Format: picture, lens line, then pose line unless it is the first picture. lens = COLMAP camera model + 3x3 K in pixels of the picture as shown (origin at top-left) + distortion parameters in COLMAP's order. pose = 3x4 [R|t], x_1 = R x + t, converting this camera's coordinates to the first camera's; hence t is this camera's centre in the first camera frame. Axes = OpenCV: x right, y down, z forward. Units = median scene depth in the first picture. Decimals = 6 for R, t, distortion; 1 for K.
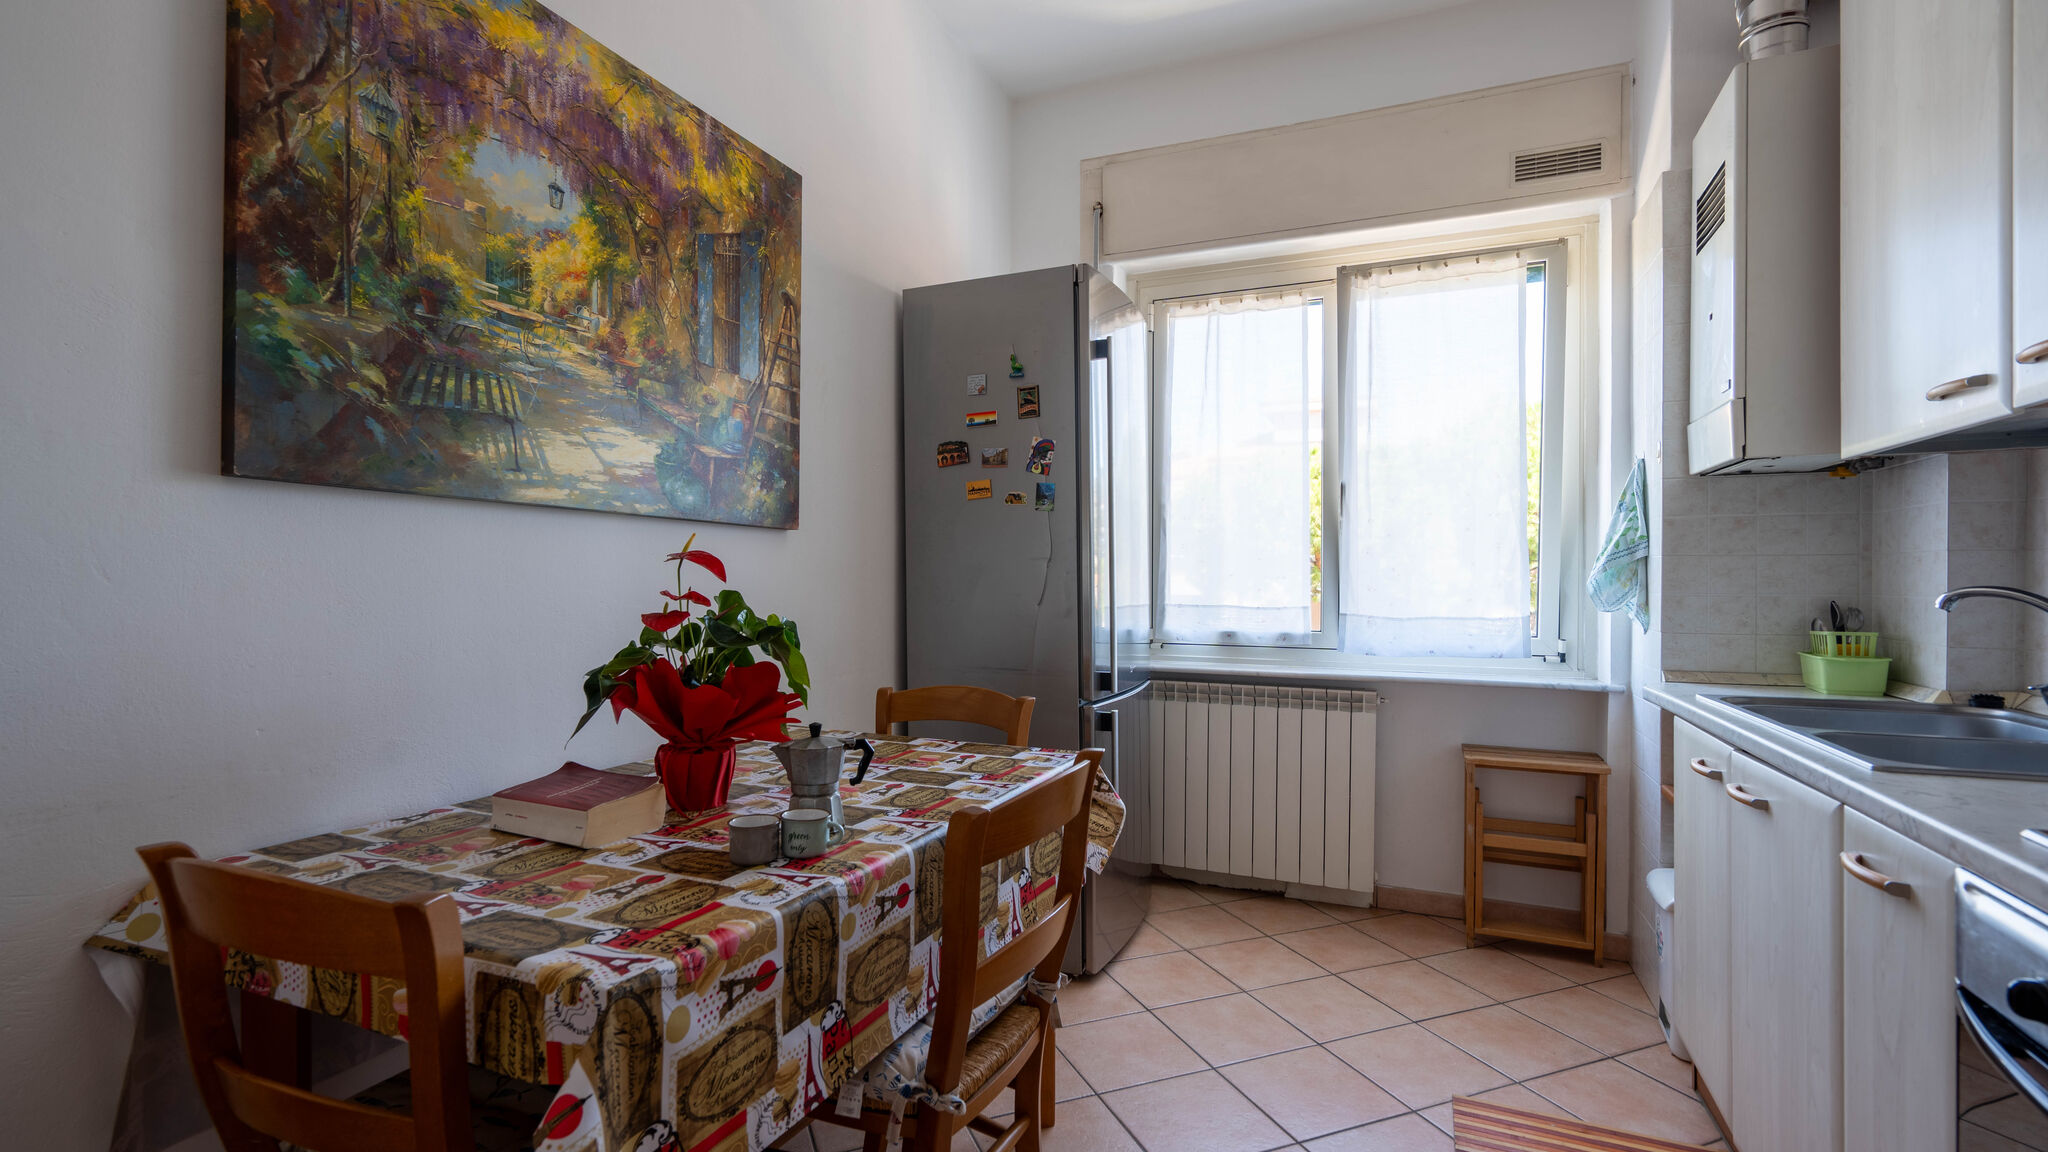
lens RADIAL K [[923.0, 0, 1018.6], [0, 923.0, 582.4], [0, 0, 1]] dist [-0.003674, 0.001446]
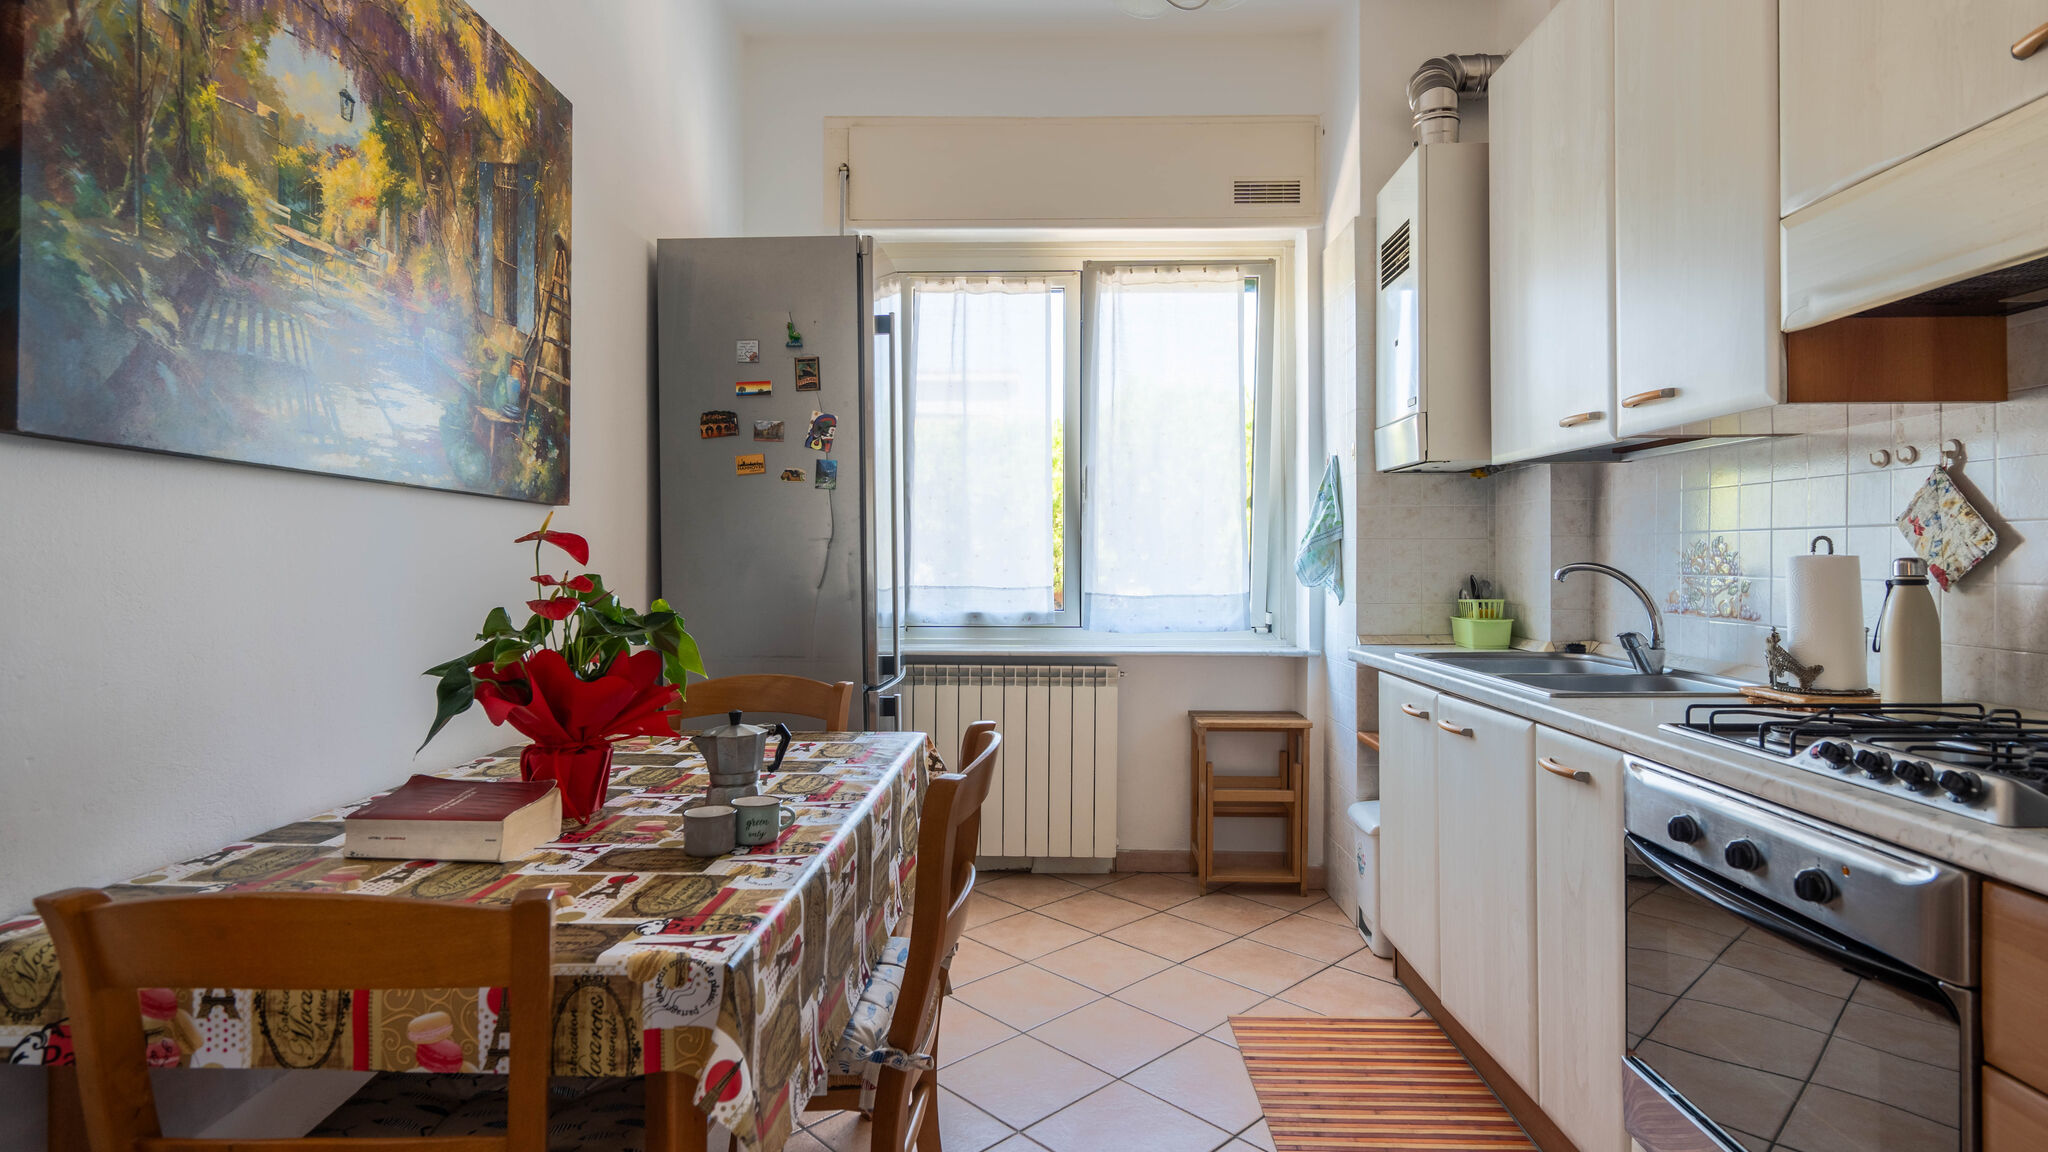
lens RADIAL K [[1026.4, 0, 1026.4], [0, 1026.4, 557.7], [0, 0, 1]] dist [-0.006644, 0.002397]
pose [[0.926011, -0.003129, 0.377485, -0.208859], [0.005381, 0.999973, -0.004913, -0.000398], [-0.377459, 0.006581, 0.926003, -0.067365]]
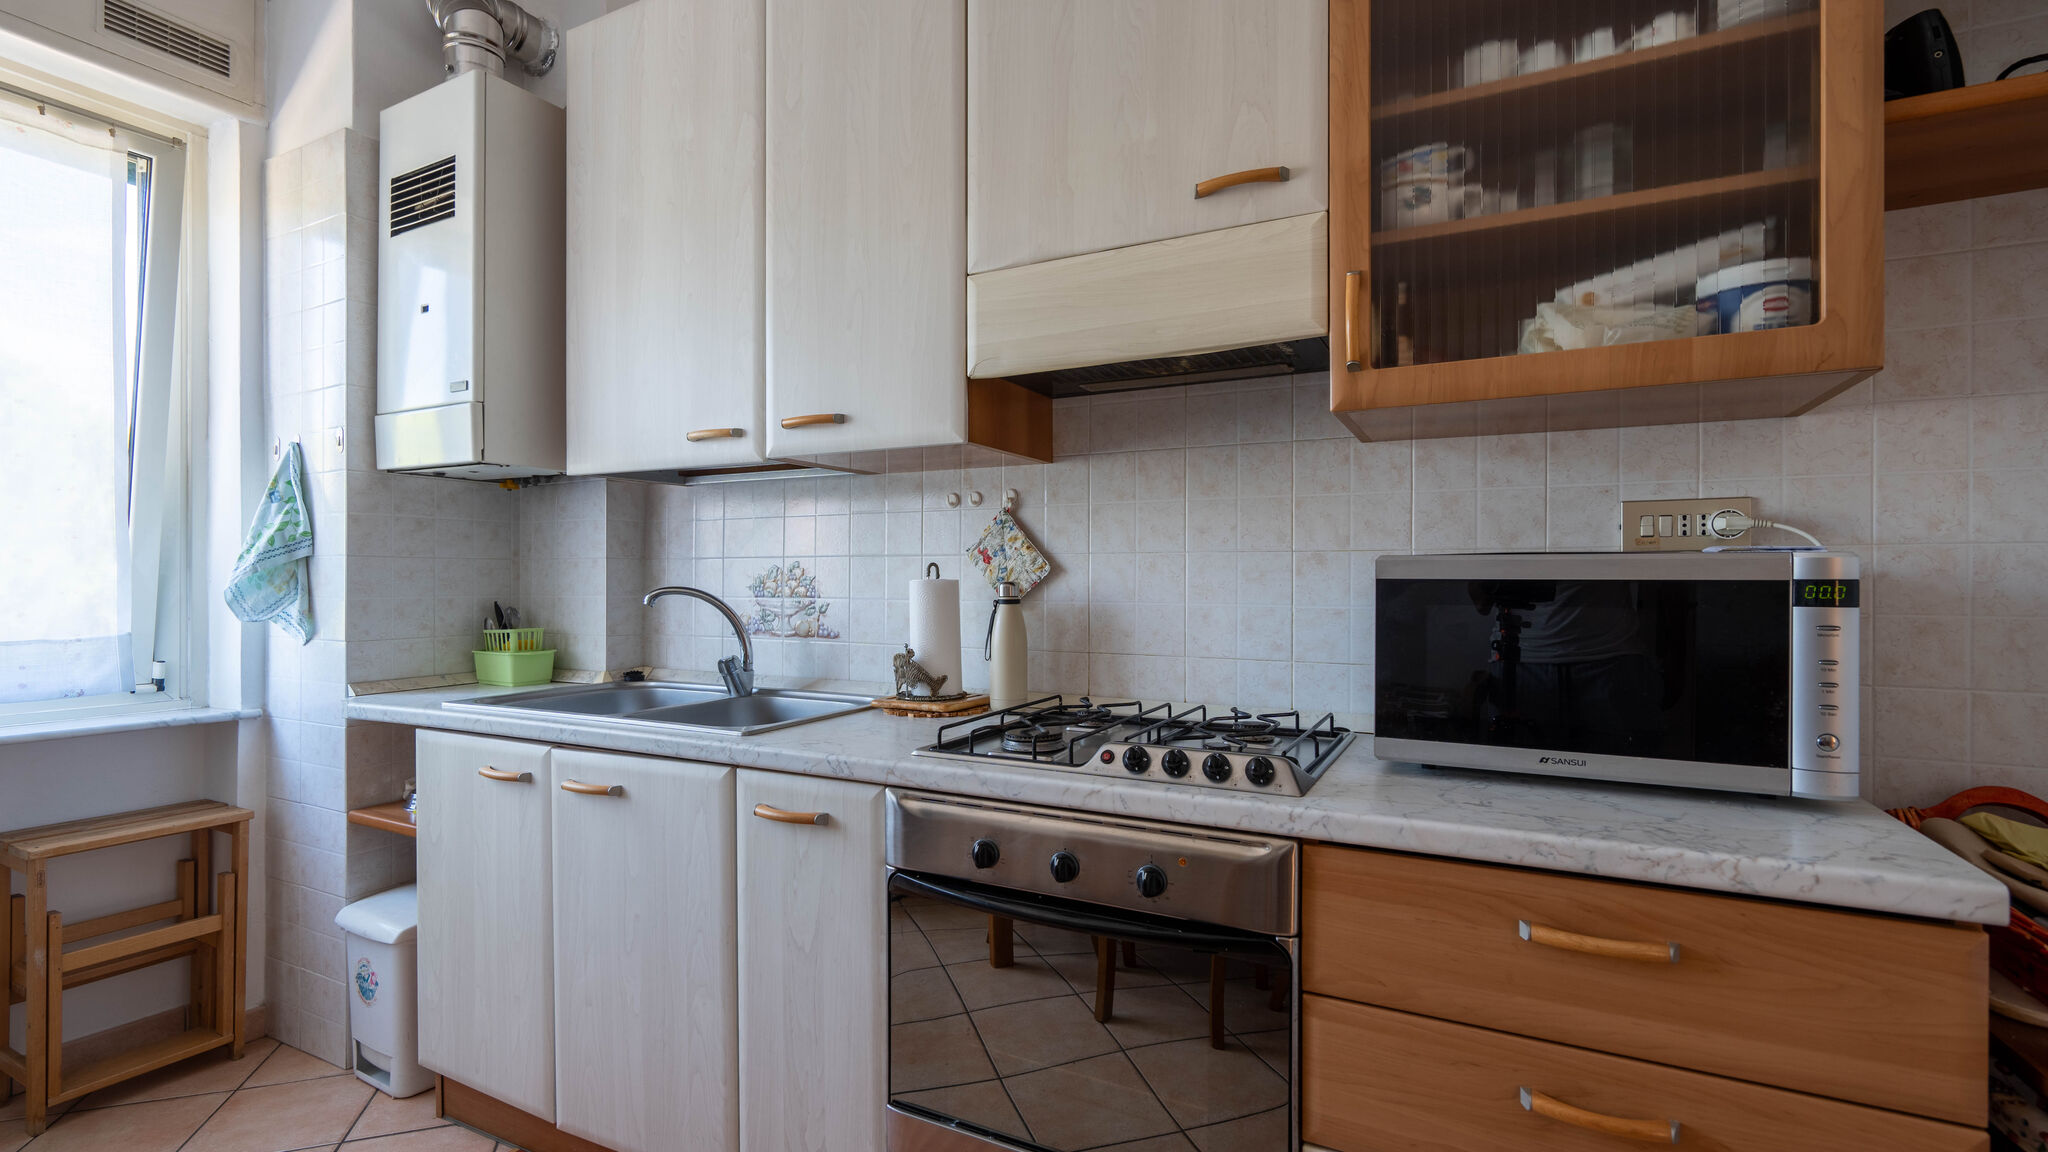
lens RADIAL K [[923.0, 0, 1023.8], [0, 923.0, 583.5], [0, 0, 1]] dist [-0.003674, 0.001446]
pose [[0.072748, -0.005347, 0.997336, -0.157506], [0.006202, 0.999969, 0.004909, -0.002751], [-0.997331, 0.005828, 0.072779, 0.299940]]
